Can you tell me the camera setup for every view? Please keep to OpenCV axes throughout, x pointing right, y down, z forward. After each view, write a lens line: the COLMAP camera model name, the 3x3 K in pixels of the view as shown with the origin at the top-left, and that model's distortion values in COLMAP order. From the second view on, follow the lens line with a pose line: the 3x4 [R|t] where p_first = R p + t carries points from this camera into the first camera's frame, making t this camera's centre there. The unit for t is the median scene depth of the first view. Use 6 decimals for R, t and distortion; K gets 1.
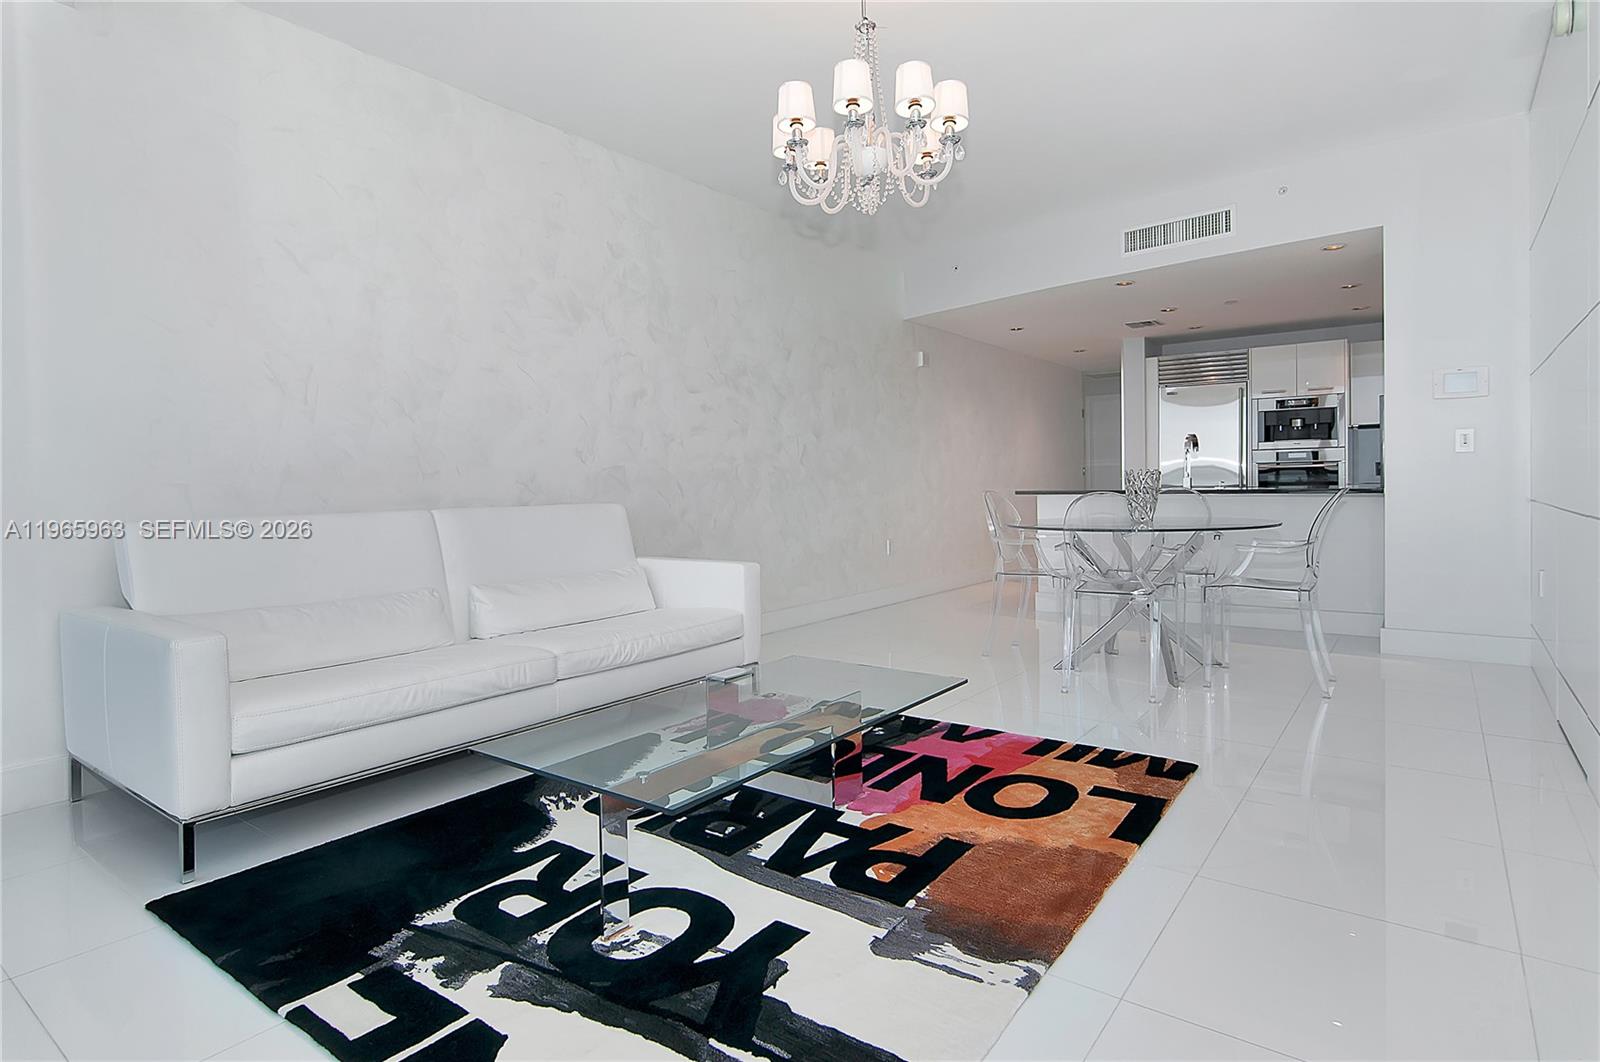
lens RADIAL K [[852.2, 0, 776.0], [0, 852.2, 522.1], [0, 0, 1]] dist [0.005205, -0.000342]
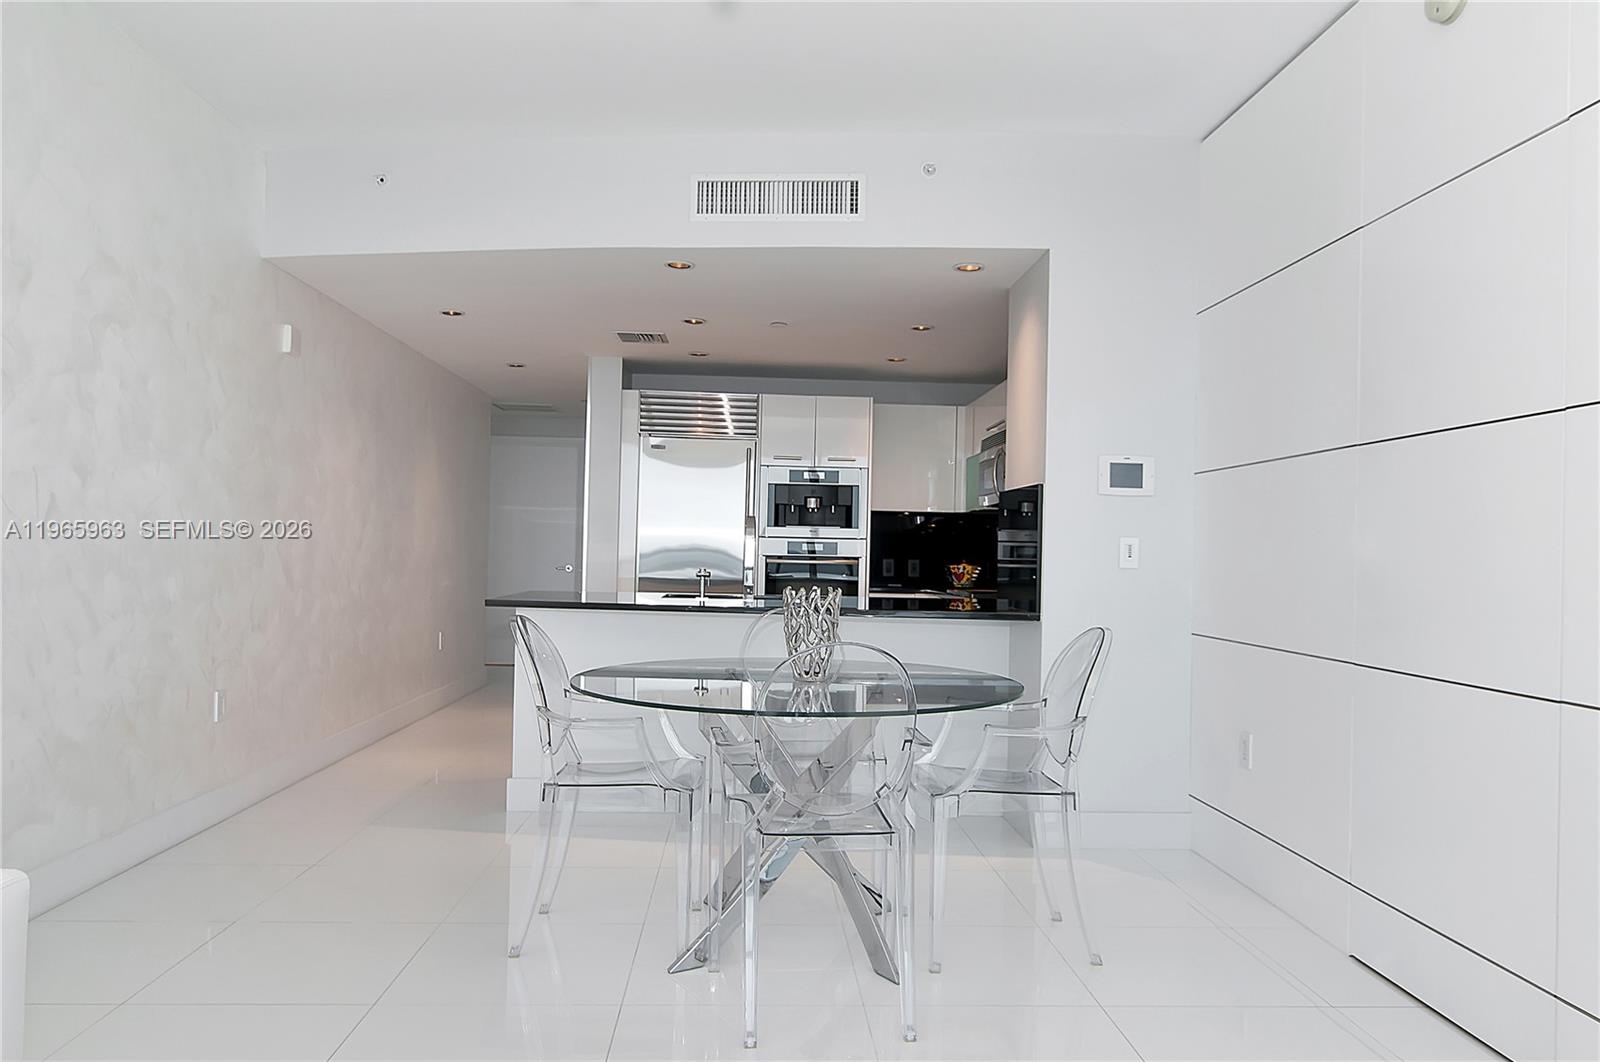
lens RADIAL K [[1165.3, 0, 796.7], [0, 1165.3, 544.9], [0, 0, 1]] dist [-0.024408, 0.008270]
pose [[0.760917, 0.036997, 0.647794, -0.058003], [-0.005585, 0.998710, -0.050479, -0.036910], [-0.648826, 0.034792, 0.760141, 0.311330]]
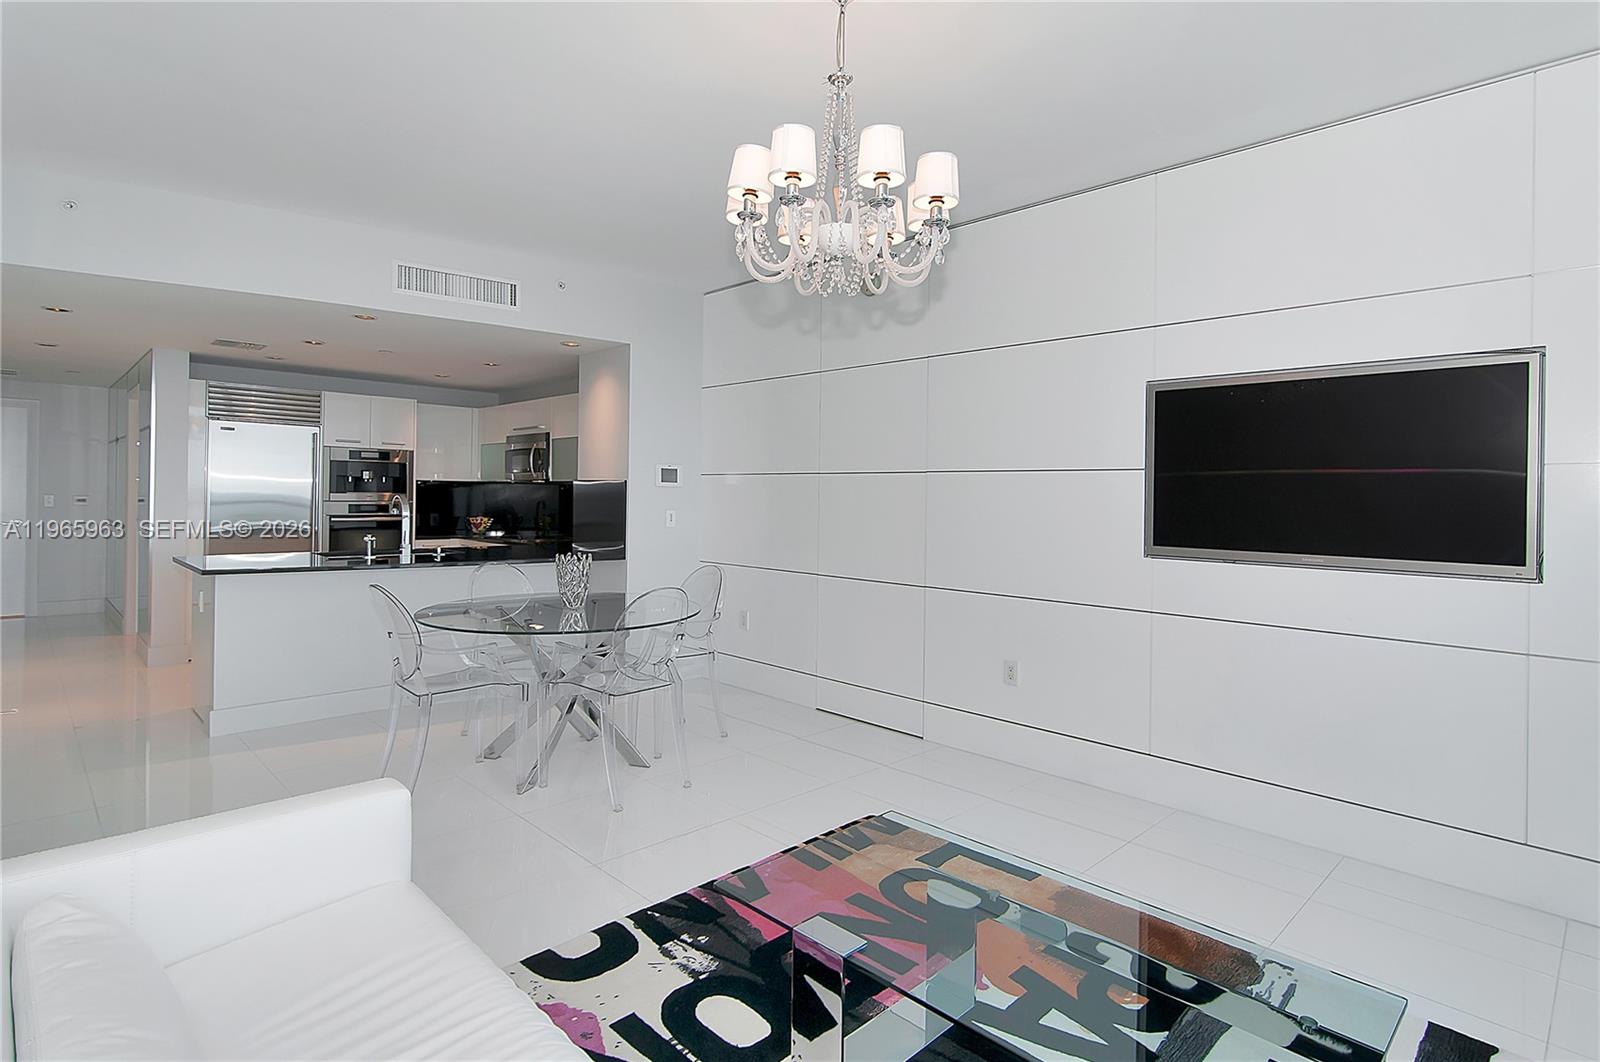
lens RADIAL K [[803.9, 0, 851.4], [0, 803.9, 513.7], [0, 0, 1]] dist [-0.002780, 0.003864]
pose [[0.098266, -0.004640, 0.995149, -0.322082], [0.025954, 0.999661, 0.002098, -0.073572], [-0.994822, 0.025622, 0.098353, 0.440653]]
